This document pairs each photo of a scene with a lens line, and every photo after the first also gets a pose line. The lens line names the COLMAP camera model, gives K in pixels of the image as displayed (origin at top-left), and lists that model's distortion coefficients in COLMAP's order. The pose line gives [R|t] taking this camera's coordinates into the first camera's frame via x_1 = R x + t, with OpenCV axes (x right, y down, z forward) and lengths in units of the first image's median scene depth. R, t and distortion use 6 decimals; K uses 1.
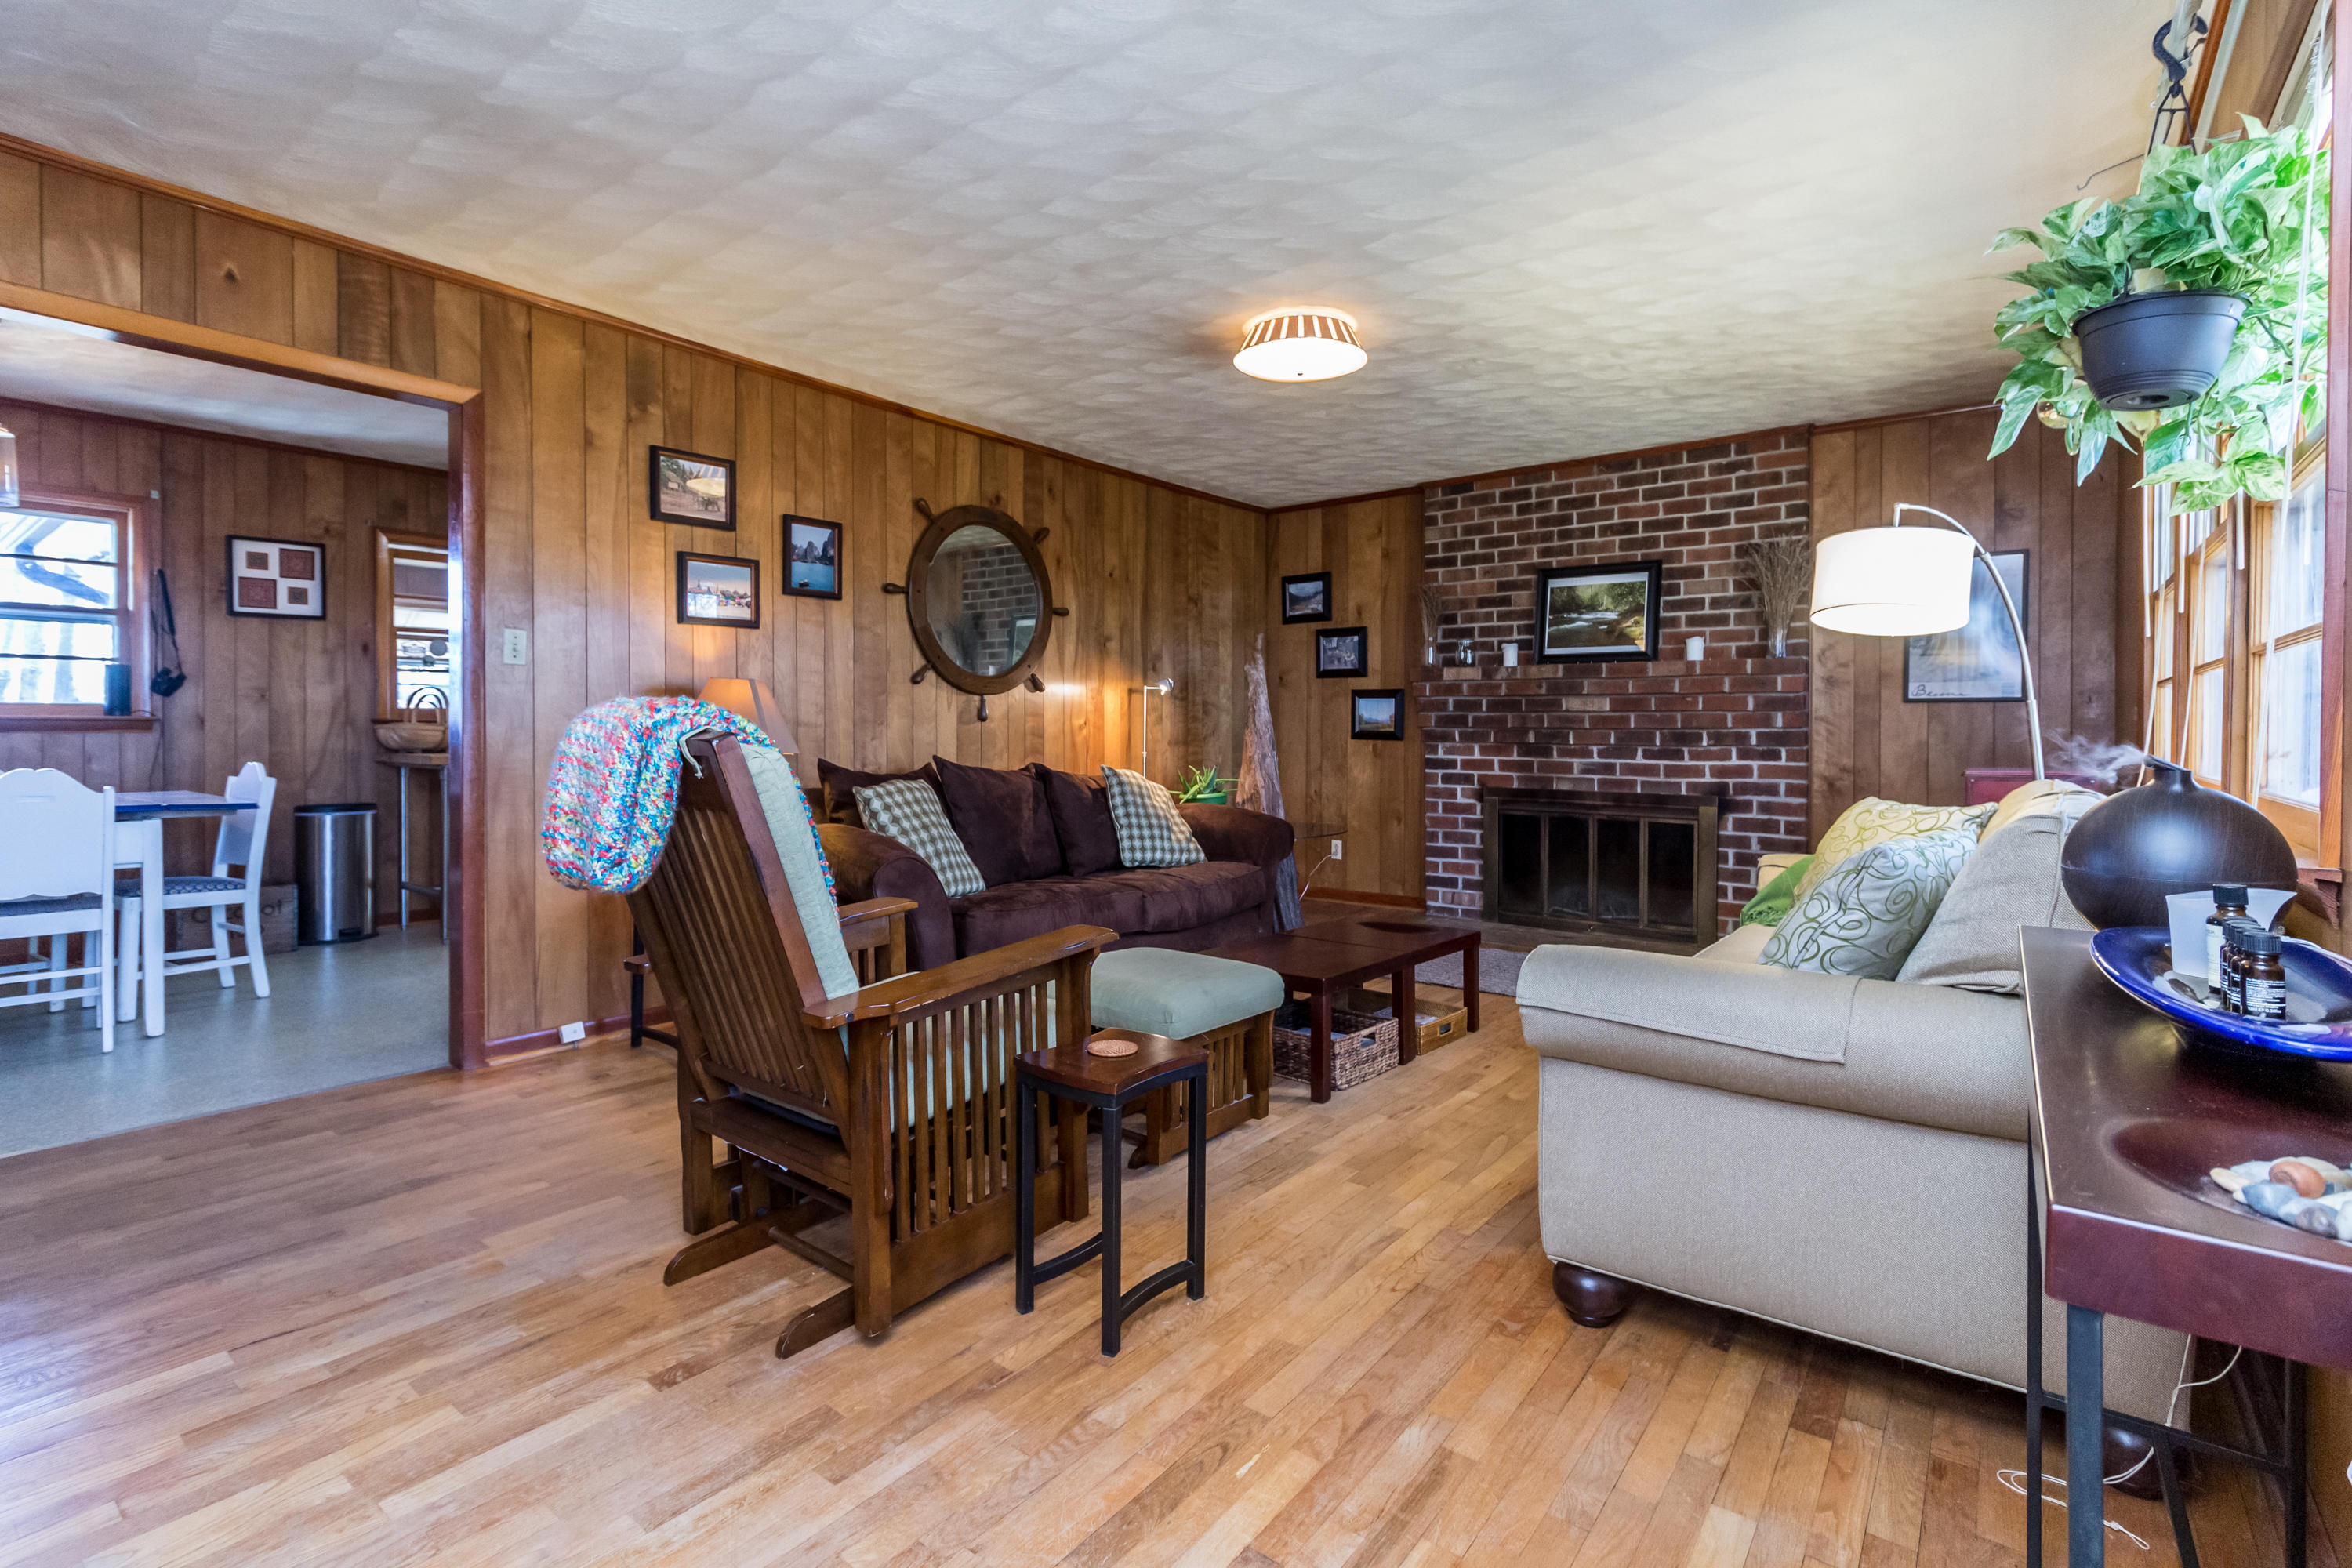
lens RADIAL K [[1092.1, 0, 1171.2], [0, 1092.1, 758.7], [0, 0, 1]] dist [0.000585, 0.000391]
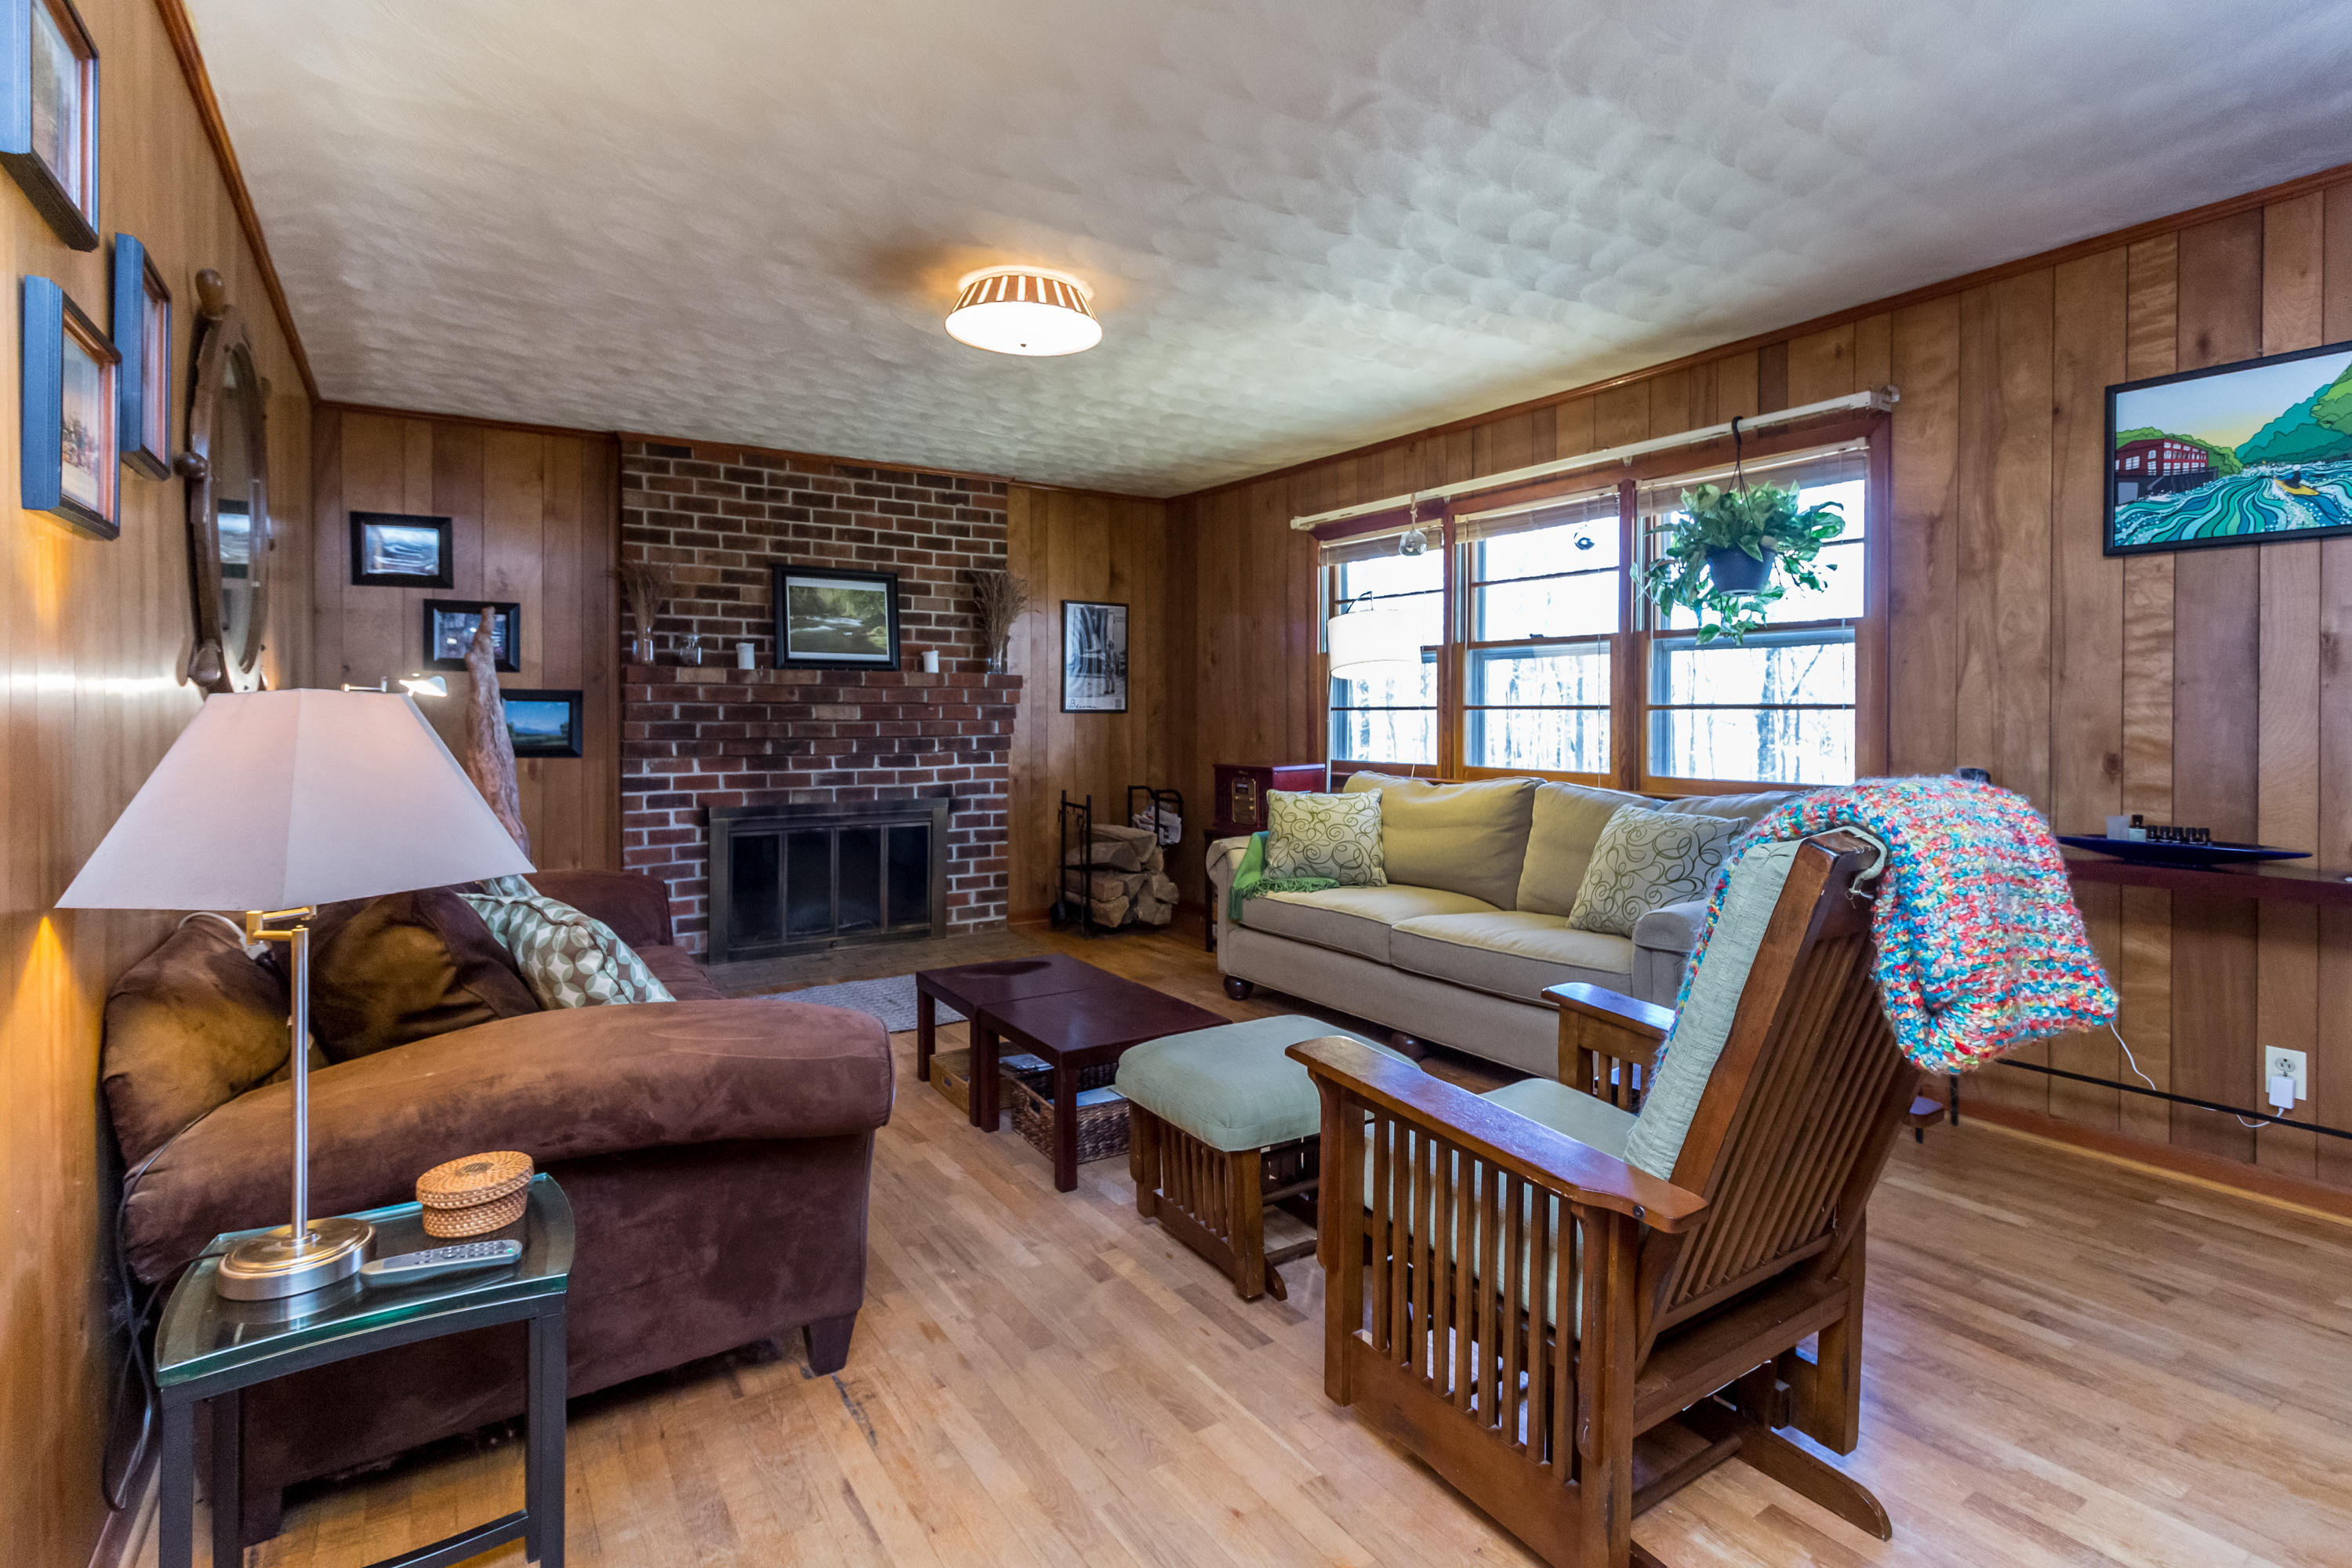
lens RADIAL K [[1109.0, 0, 1168.2], [0, 1109.0, 724.9], [0, 0, 1]] dist [0.000077, 0.000156]
pose [[0.323871, -0.017003, 0.945948, -0.443010], [0.028369, 0.999563, 0.008254, -0.038342], [-0.945676, 0.024162, 0.324212, 0.402786]]
